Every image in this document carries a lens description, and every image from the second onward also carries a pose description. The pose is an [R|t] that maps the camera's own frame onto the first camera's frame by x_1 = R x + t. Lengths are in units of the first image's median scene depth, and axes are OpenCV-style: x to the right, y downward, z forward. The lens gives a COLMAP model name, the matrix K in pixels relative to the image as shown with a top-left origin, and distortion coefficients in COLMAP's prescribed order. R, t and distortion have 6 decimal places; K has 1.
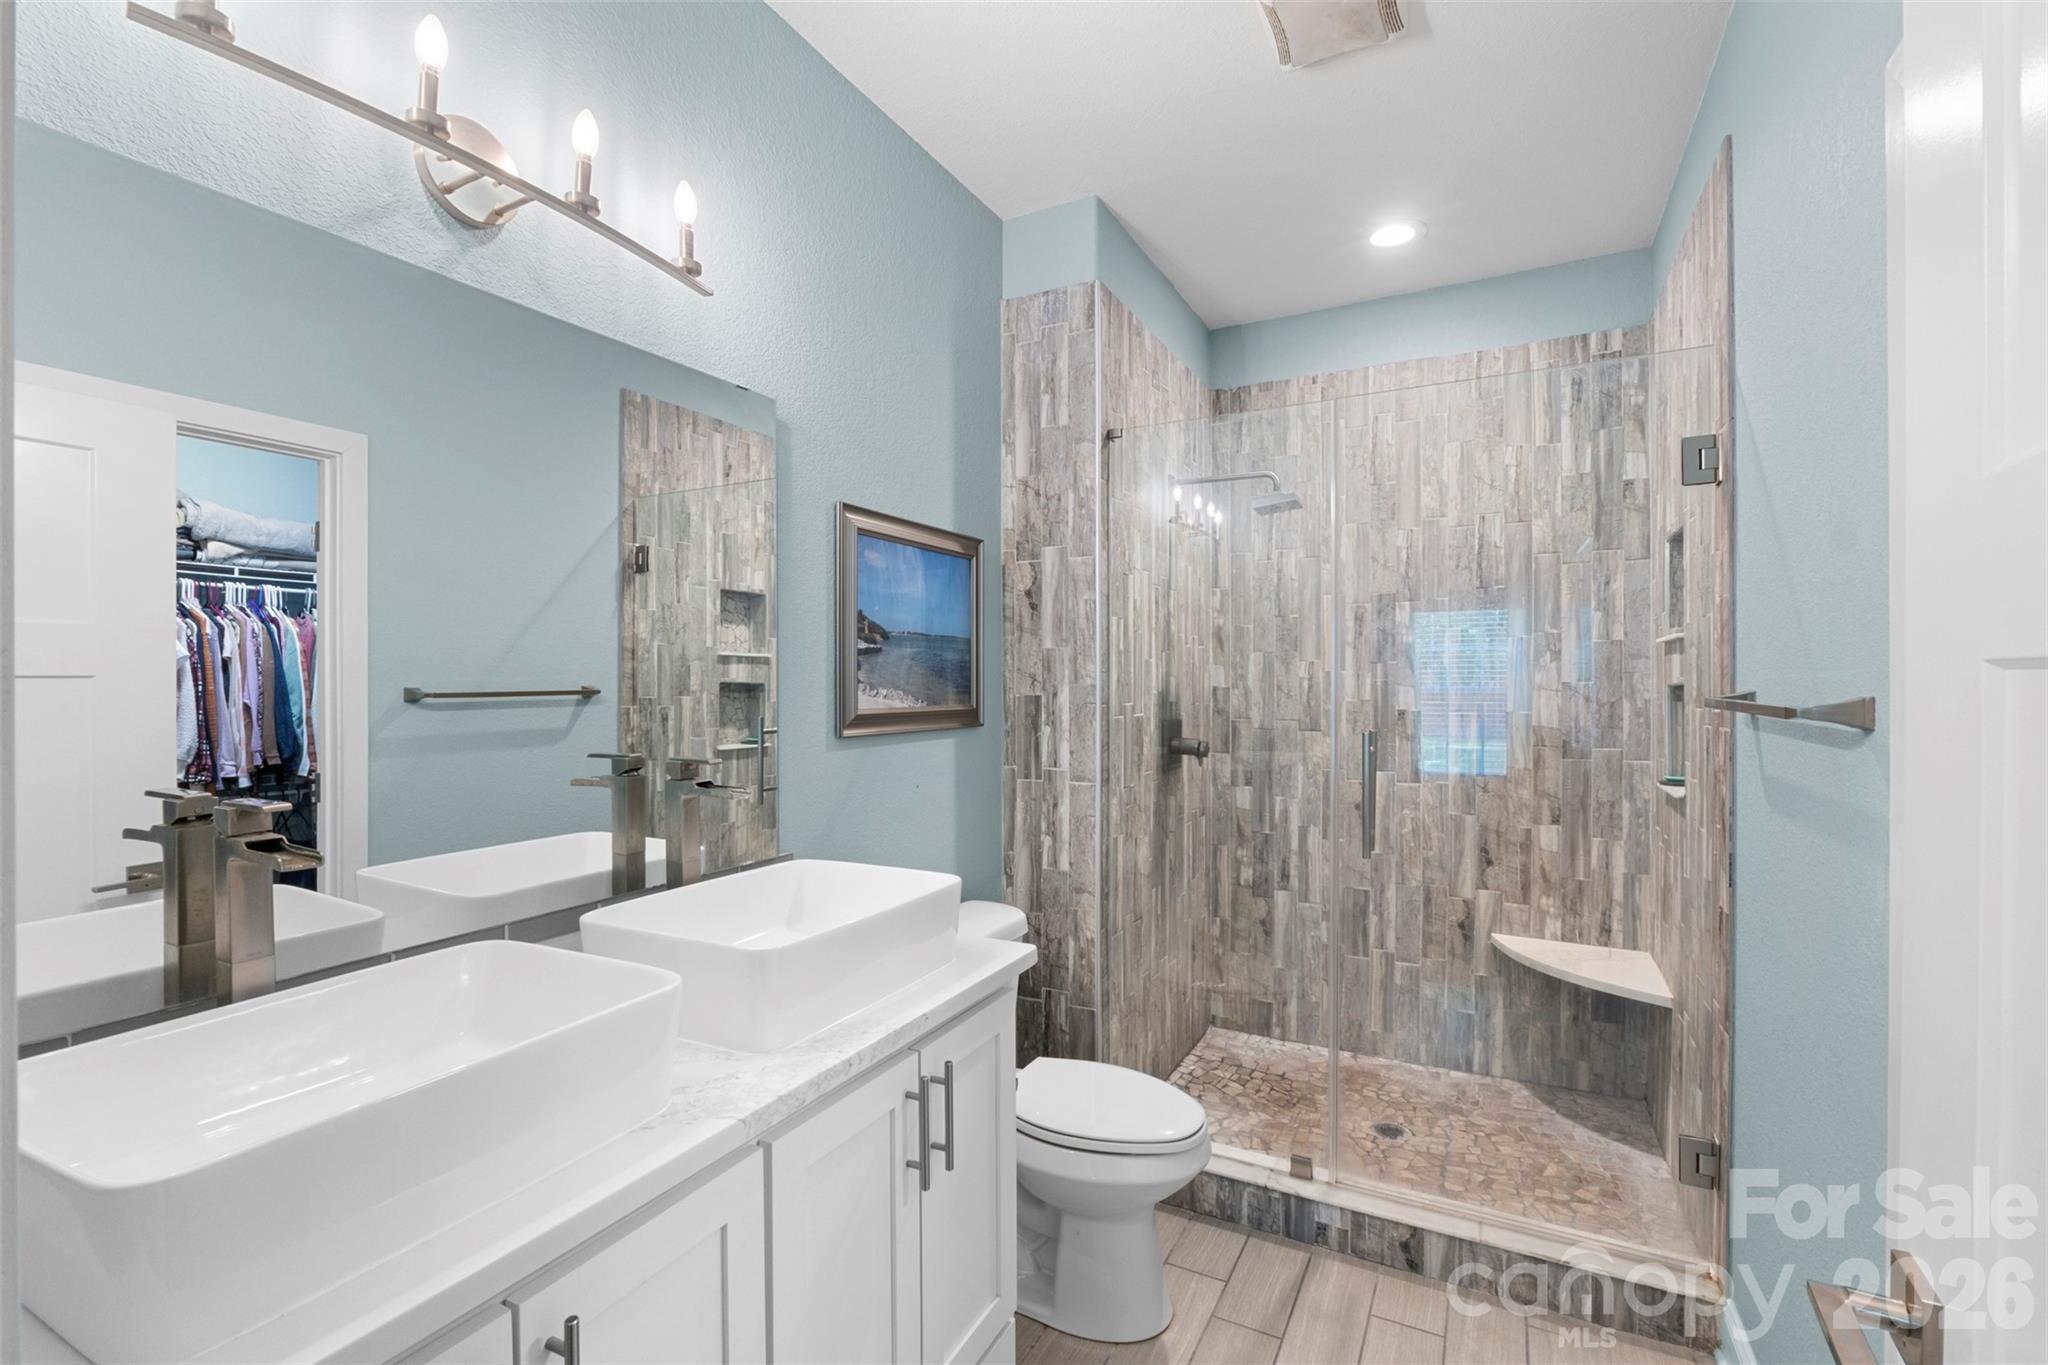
lens RADIAL K [[923.8, 0, 1016.2], [0, 923.8, 684.1], [0, 0, 1]] dist [-0.003191, 0.000942]
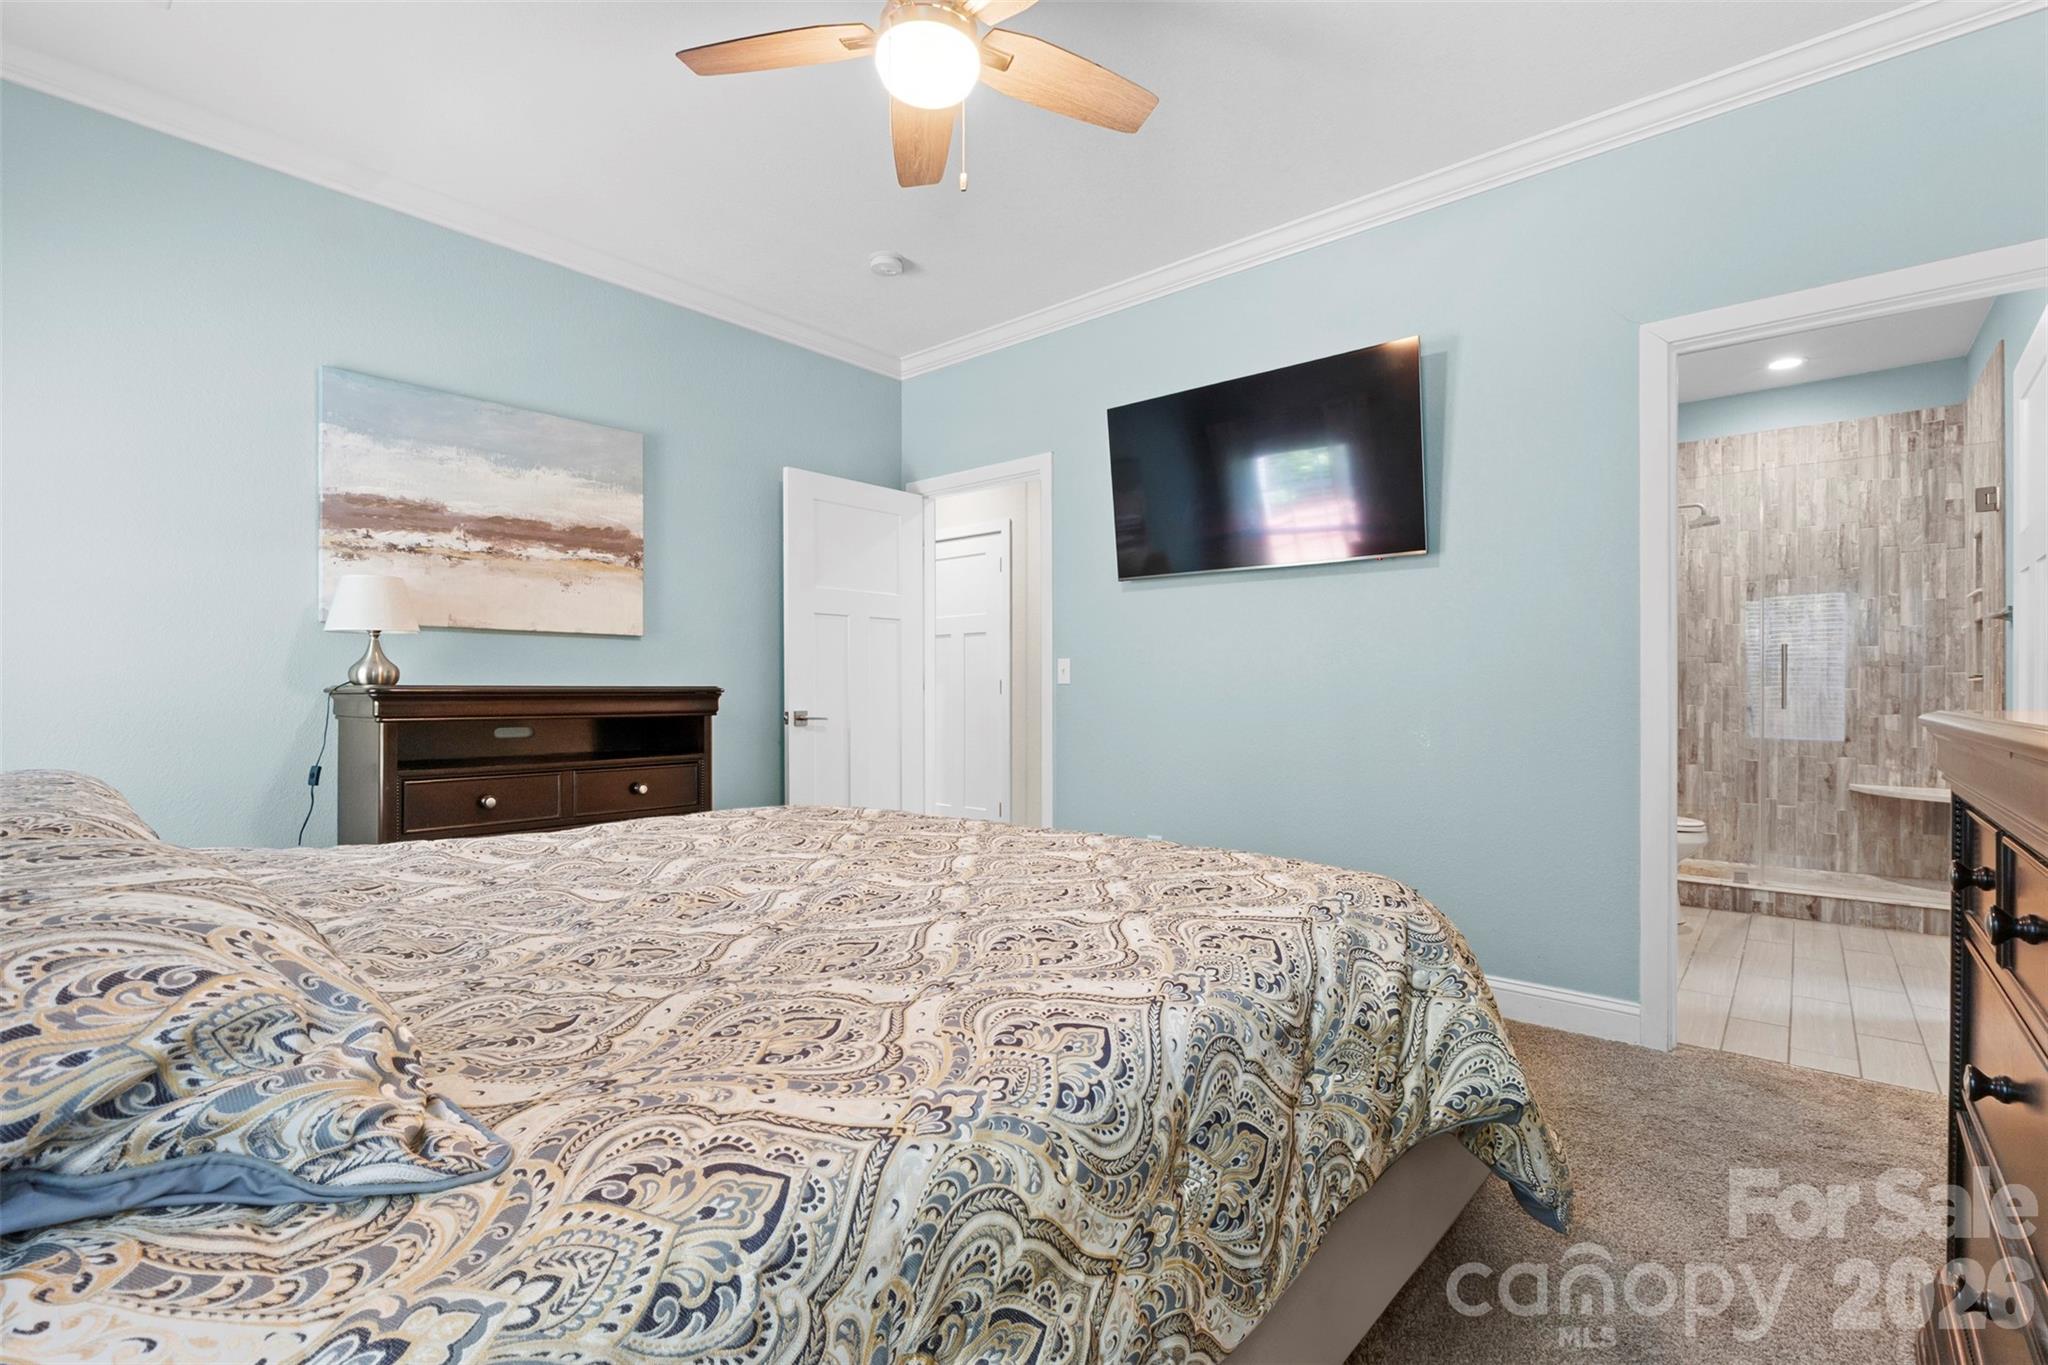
lens RADIAL K [[923.8, 0, 1031.2], [0, 923.8, 687.9], [0, 0, 1]] dist [-0.003191, 0.000942]
pose [[0.977697, 0.001597, -0.210014, -0.552174], [-0.002293, 0.999993, -0.003074, 0.113683], [0.210007, 0.003487, 0.977694, -0.887248]]
